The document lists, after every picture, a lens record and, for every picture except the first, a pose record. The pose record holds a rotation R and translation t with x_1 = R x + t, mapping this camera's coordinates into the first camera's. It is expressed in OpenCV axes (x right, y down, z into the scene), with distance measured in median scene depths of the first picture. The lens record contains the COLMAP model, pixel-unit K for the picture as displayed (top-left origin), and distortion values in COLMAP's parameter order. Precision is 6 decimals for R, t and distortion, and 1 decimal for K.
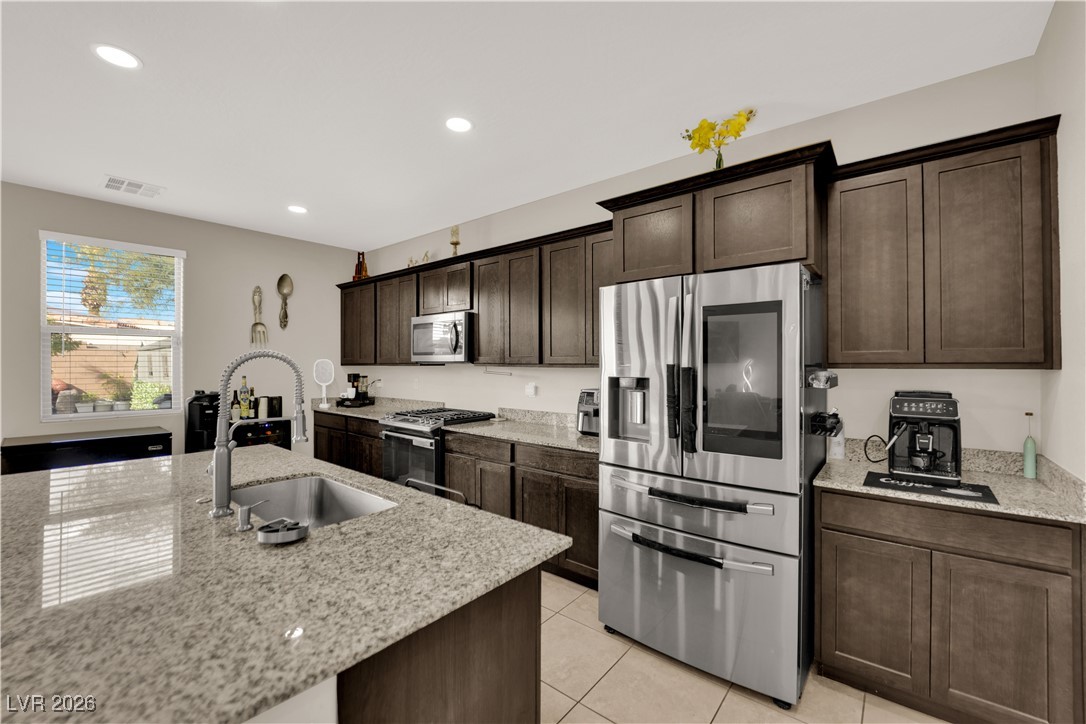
lens RADIAL K [[437.5, 0, 545.3], [0, 437.5, 359.8], [0, 0, 1]] dist [-0.016355, -0.000783]
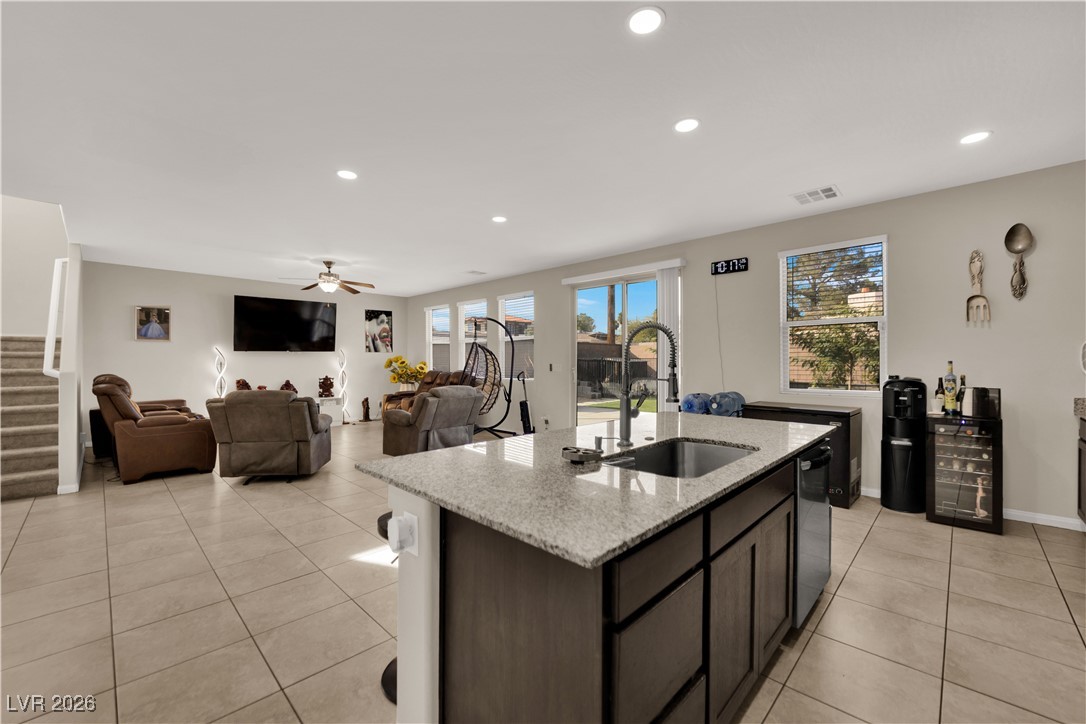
lens RADIAL K [[437.5, 0, 545.4], [0, 437.5, 363.6], [0, 0, 1]] dist [-0.016355, -0.000783]
pose [[-0.084392, 0.005619, -0.996417, 0.305095], [0.012011, 0.999917, 0.004621, 0.042217], [0.996360, -0.011578, -0.084452, 0.407735]]
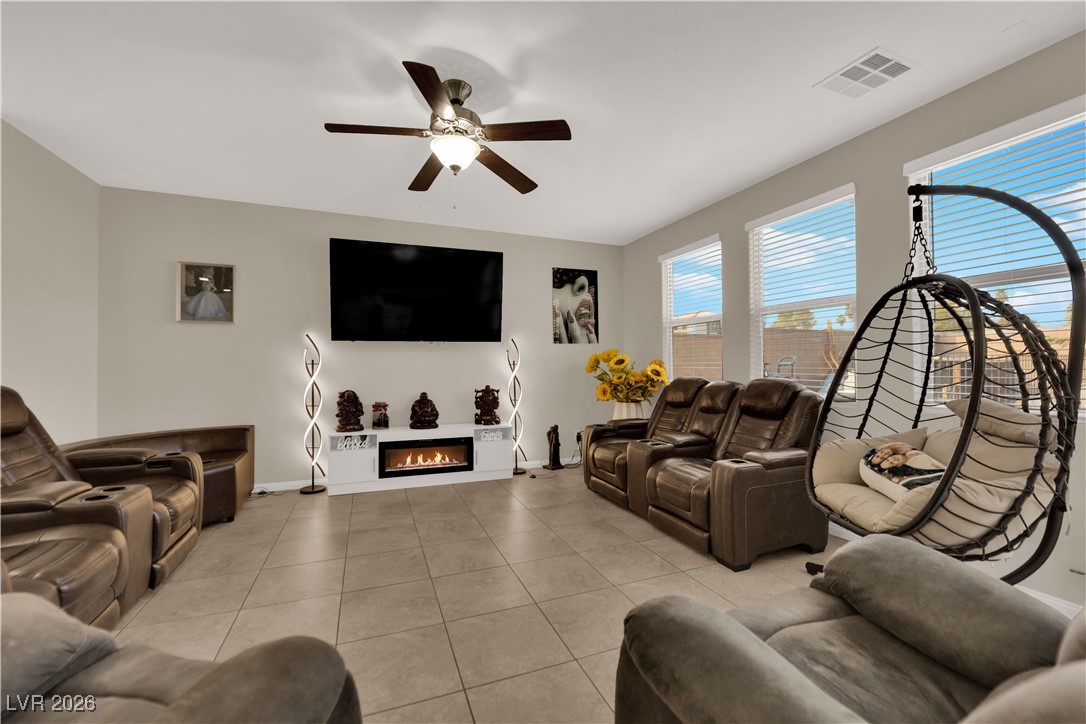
lens RADIAL K [[437.5, 0, 543.7], [0, 437.5, 362.3], [0, 0, 1]] dist [-0.016355, -0.000783]
pose [[-0.484335, -0.004570, -0.874871, -0.912573], [0.012786, 0.999843, -0.012301, 0.053418], [0.874789, -0.017144, -0.484200, -0.206366]]
